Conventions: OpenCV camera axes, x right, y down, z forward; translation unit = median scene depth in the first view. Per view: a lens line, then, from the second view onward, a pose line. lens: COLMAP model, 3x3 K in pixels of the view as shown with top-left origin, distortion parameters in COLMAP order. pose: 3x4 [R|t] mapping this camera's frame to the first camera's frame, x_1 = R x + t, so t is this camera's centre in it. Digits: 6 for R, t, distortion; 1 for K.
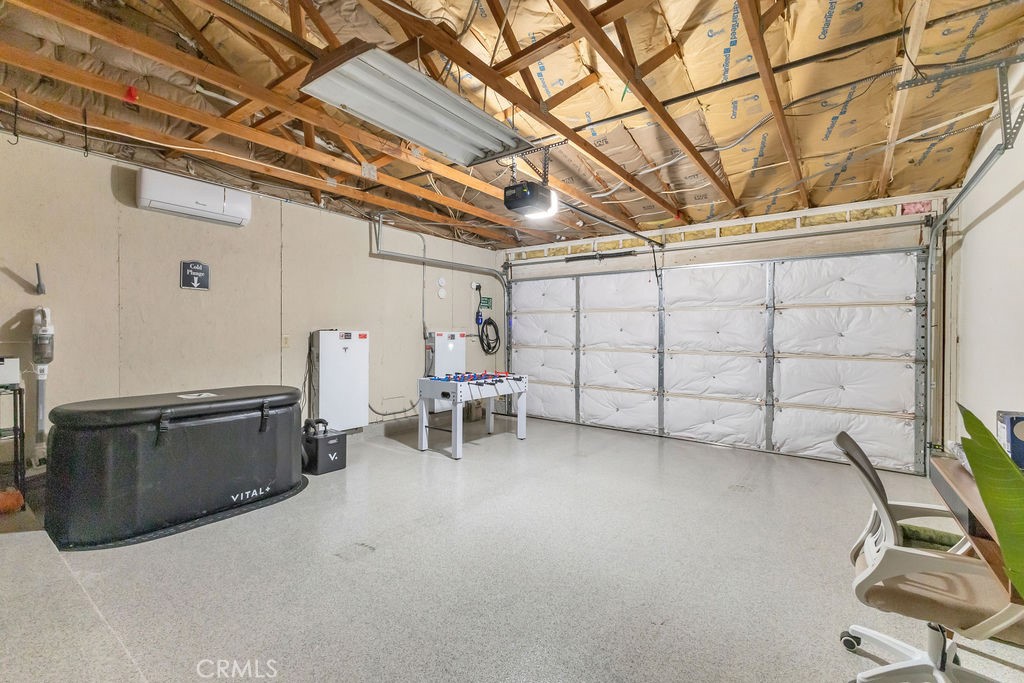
lens RADIAL K [[440.6, 0, 513.9], [0, 440.6, 338.1], [0, 0, 1]] dist [0.003209, -0.000103]
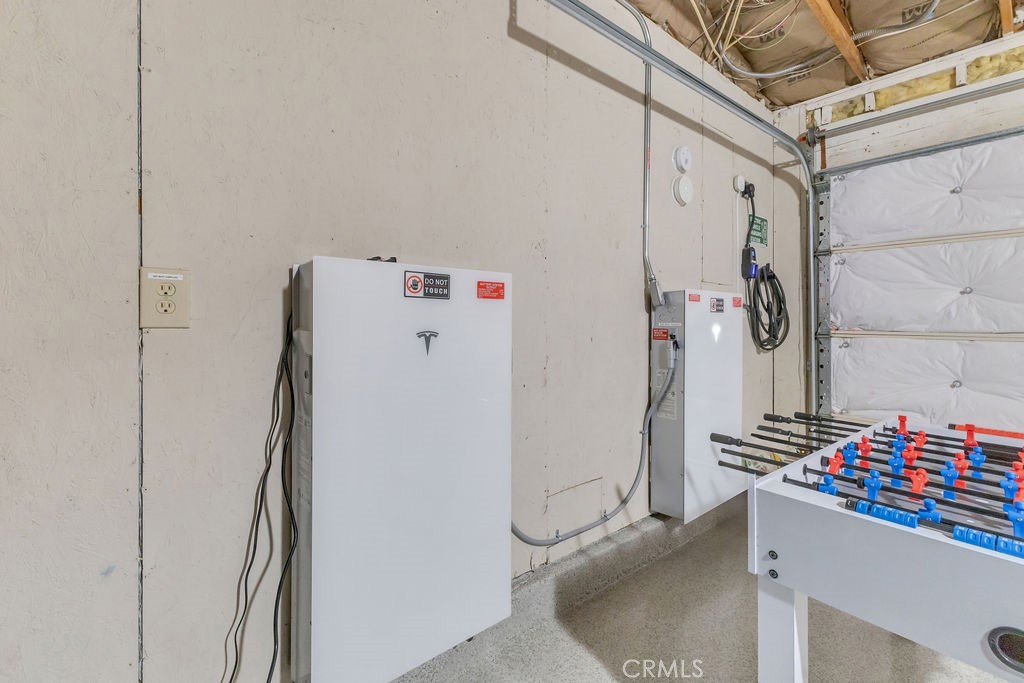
lens RADIAL K [[440.6, 0, 513.9], [0, 440.6, 338.1], [0, 0, 1]] dist [0.003209, -0.000103]
pose [[0.970477, 0.005454, -0.241133, -0.193802], [0.001158, 0.999628, 0.027267, 0.012803], [0.241192, -0.026741, 0.970109, 0.544135]]
